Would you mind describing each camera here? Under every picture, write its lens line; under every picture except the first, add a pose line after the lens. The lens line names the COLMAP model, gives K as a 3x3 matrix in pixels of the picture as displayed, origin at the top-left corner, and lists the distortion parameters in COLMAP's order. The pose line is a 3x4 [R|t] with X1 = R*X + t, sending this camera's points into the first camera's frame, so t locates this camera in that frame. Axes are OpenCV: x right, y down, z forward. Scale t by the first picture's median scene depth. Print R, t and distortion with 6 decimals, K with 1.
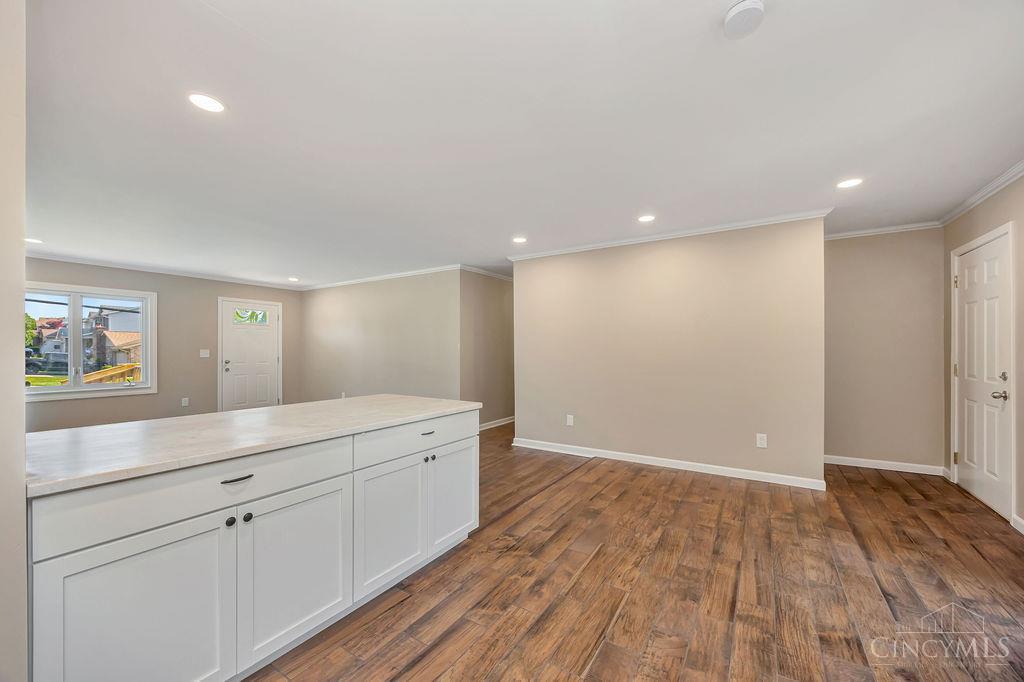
lens RADIAL K [[395.3, 0, 512.8], [0, 395.3, 349.7], [0, 0, 1]] dist [-0.002854, 0.000135]
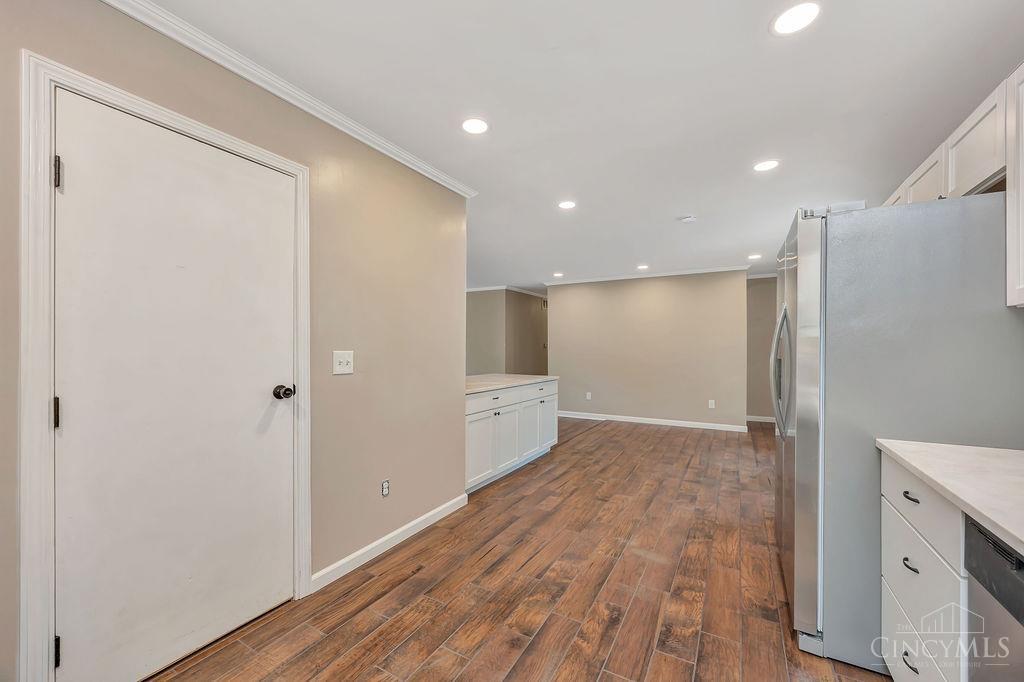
lens RADIAL K [[395.3, 0, 517.2], [0, 395.3, 347.3], [0, 0, 1]] dist [-0.002854, 0.000135]
pose [[0.998428, 0.003348, 0.055954, -0.391361], [-0.003239, 0.999993, -0.002031, 0.001734], [-0.055961, 0.001846, 0.998431, -0.869290]]
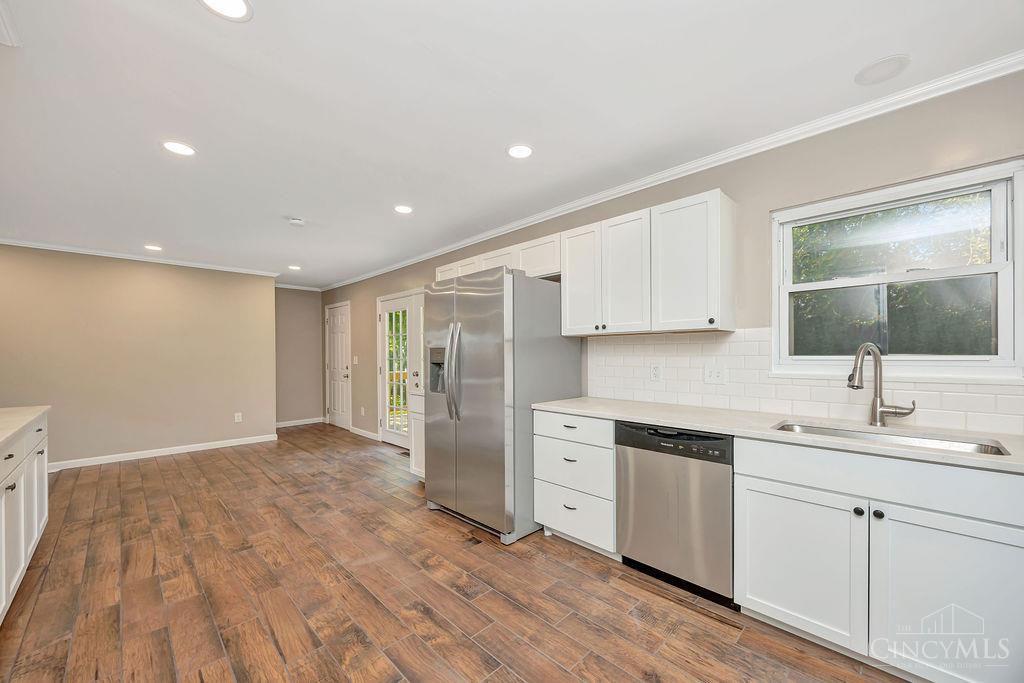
lens RADIAL K [[395.3, 0, 512.5], [0, 395.3, 354.2], [0, 0, 1]] dist [-0.002854, 0.000135]
pose [[0.218571, 0.001779, 0.975819, -0.883430], [0.005274, 0.999982, -0.003004, 0.002906], [-0.975807, 0.005803, 0.218558, -0.493065]]
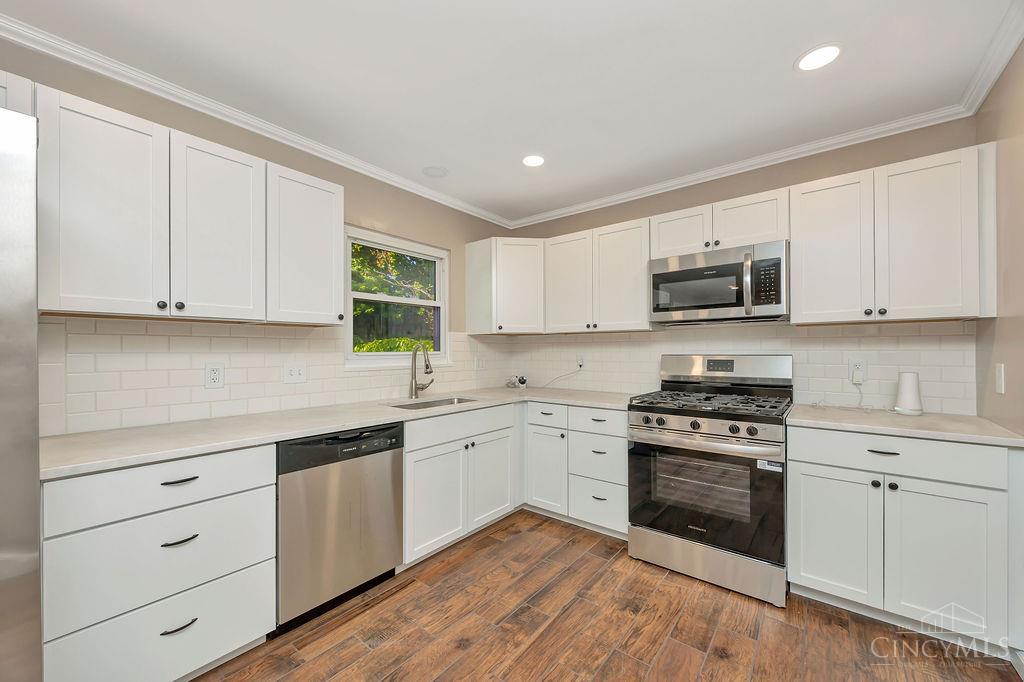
lens RADIAL K [[395.3, 0, 510.7], [0, 395.3, 353.4], [0, 0, 1]] dist [-0.002854, 0.000135]
pose [[-0.994480, 0.010861, 0.104363, -0.409510], [0.011451, 0.999922, 0.005050, 0.008490], [-0.104300, 0.006217, -0.994526, 0.068548]]
